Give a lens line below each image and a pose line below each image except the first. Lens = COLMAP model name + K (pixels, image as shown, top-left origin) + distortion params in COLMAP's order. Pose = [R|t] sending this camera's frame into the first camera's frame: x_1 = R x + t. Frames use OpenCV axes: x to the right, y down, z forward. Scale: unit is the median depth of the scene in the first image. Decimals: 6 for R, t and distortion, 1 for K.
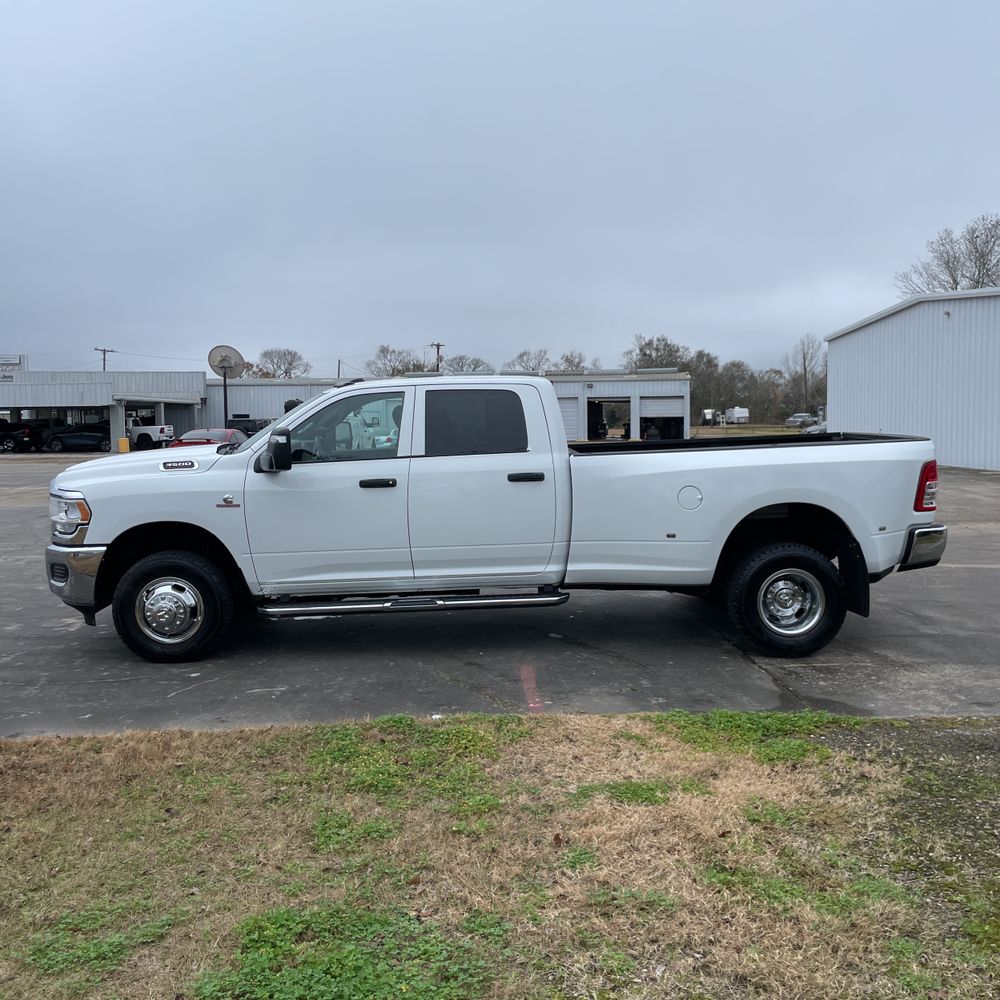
lens RADIAL K [[1026.4, 0, 500.0], [0, 1026.4, 500.0], [0, 0, 1]] dist [0.102926, -0.167716]
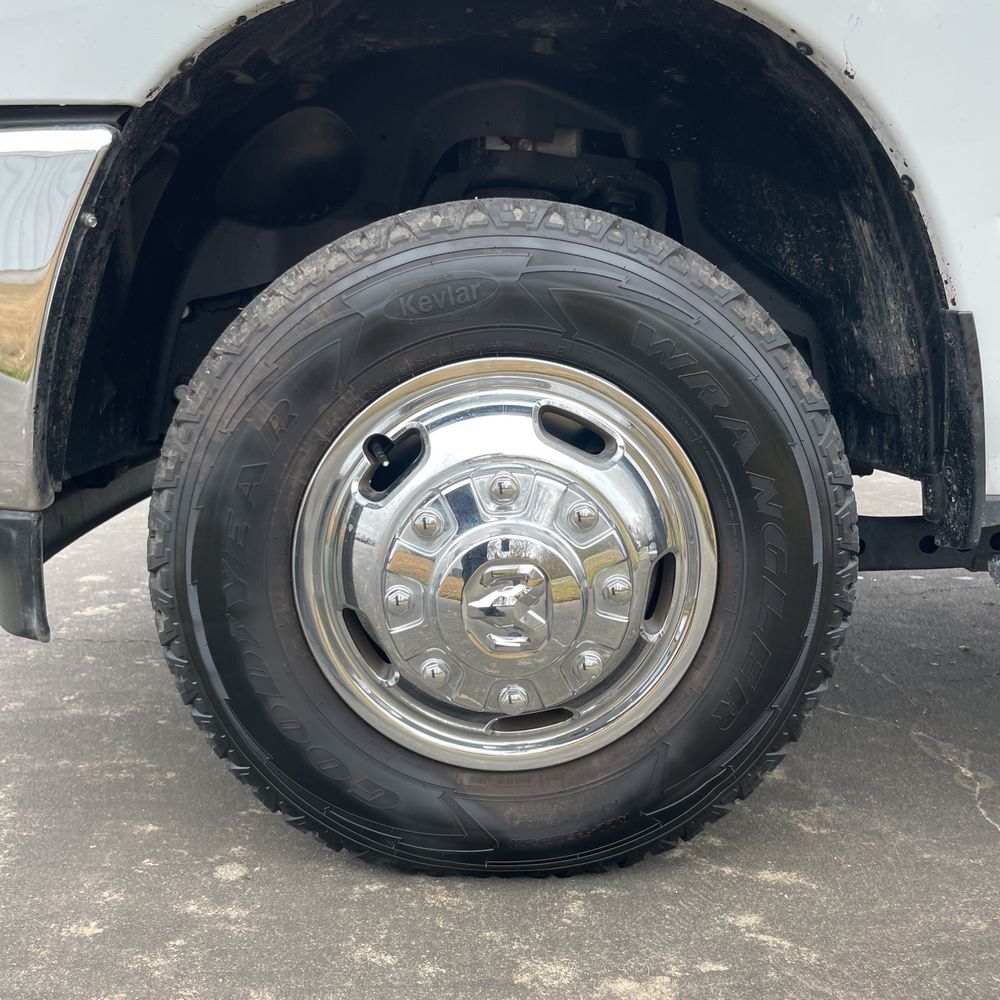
lens RADIAL K [[1026.4, 0, 500.0], [0, 1026.4, 500.0], [0, 0, 1]] dist [0.102926, -0.167716]
pose [[0.999278, 0.037799, -0.003796, -0.315519], [-0.037369, 0.996037, 0.080706, 0.081973], [0.006832, -0.080506, 0.996731, 0.832088]]
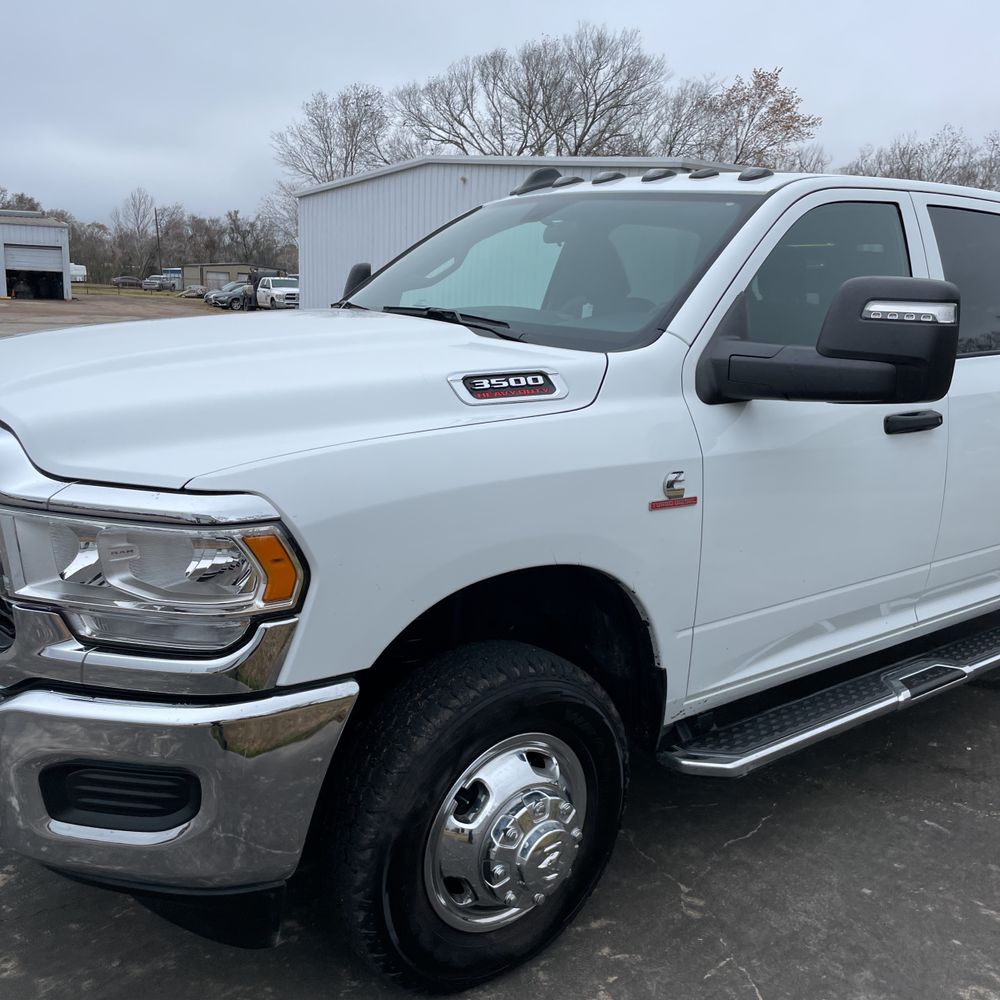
lens RADIAL K [[1026.4, 0, 500.0], [0, 1026.4, 500.0], [0, 0, 1]] dist [0.102926, -0.167716]
pose [[0.804311, -0.080058, 0.588791, -0.499326], [0.003679, 0.991534, 0.129794, -0.039430], [-0.594197, -0.102228, 0.797796, 0.742173]]
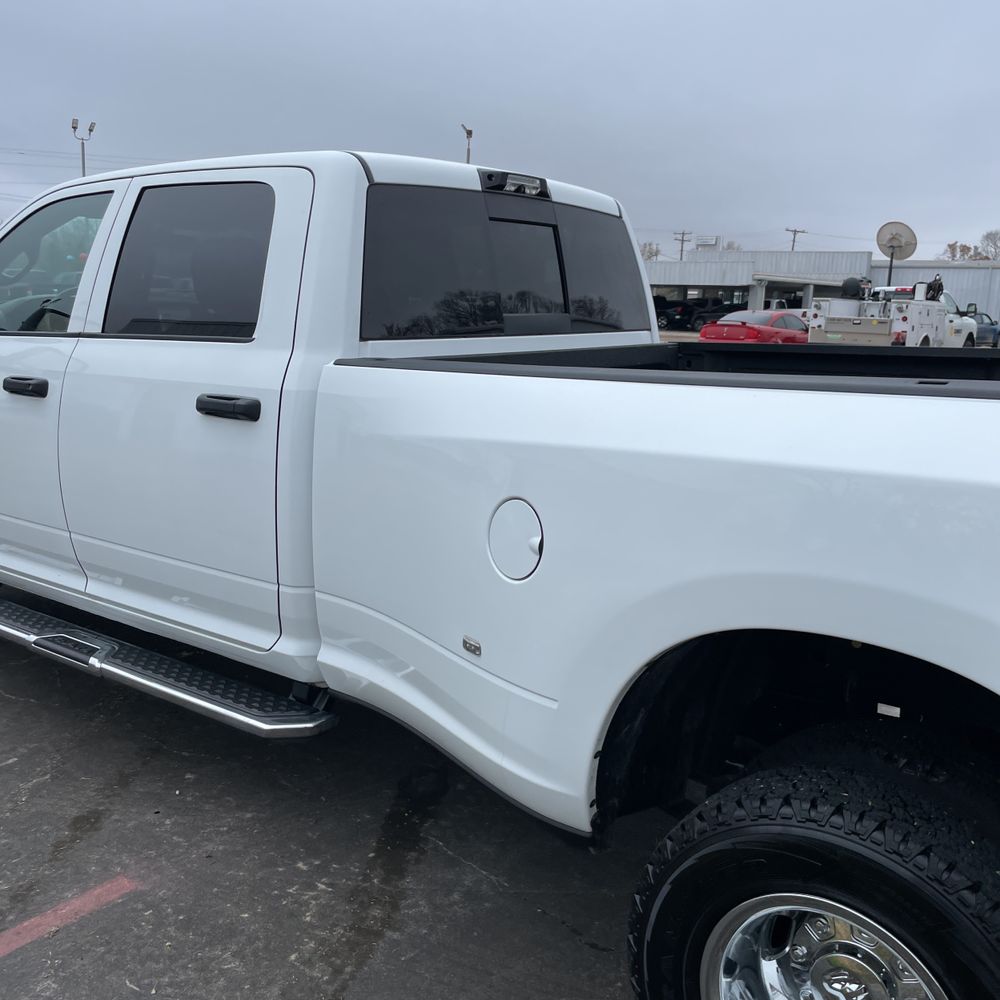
lens RADIAL K [[1012.9, 0, 489.6], [0, 1012.9, 497.3], [0, 0, 1]] dist [0.087069, -0.131140]
pose [[0.782645, 0.159201, -0.601765, 0.335855], [-0.093327, 0.985825, 0.139428, -0.050926], [0.615432, -0.052962, 0.786409, 0.742665]]
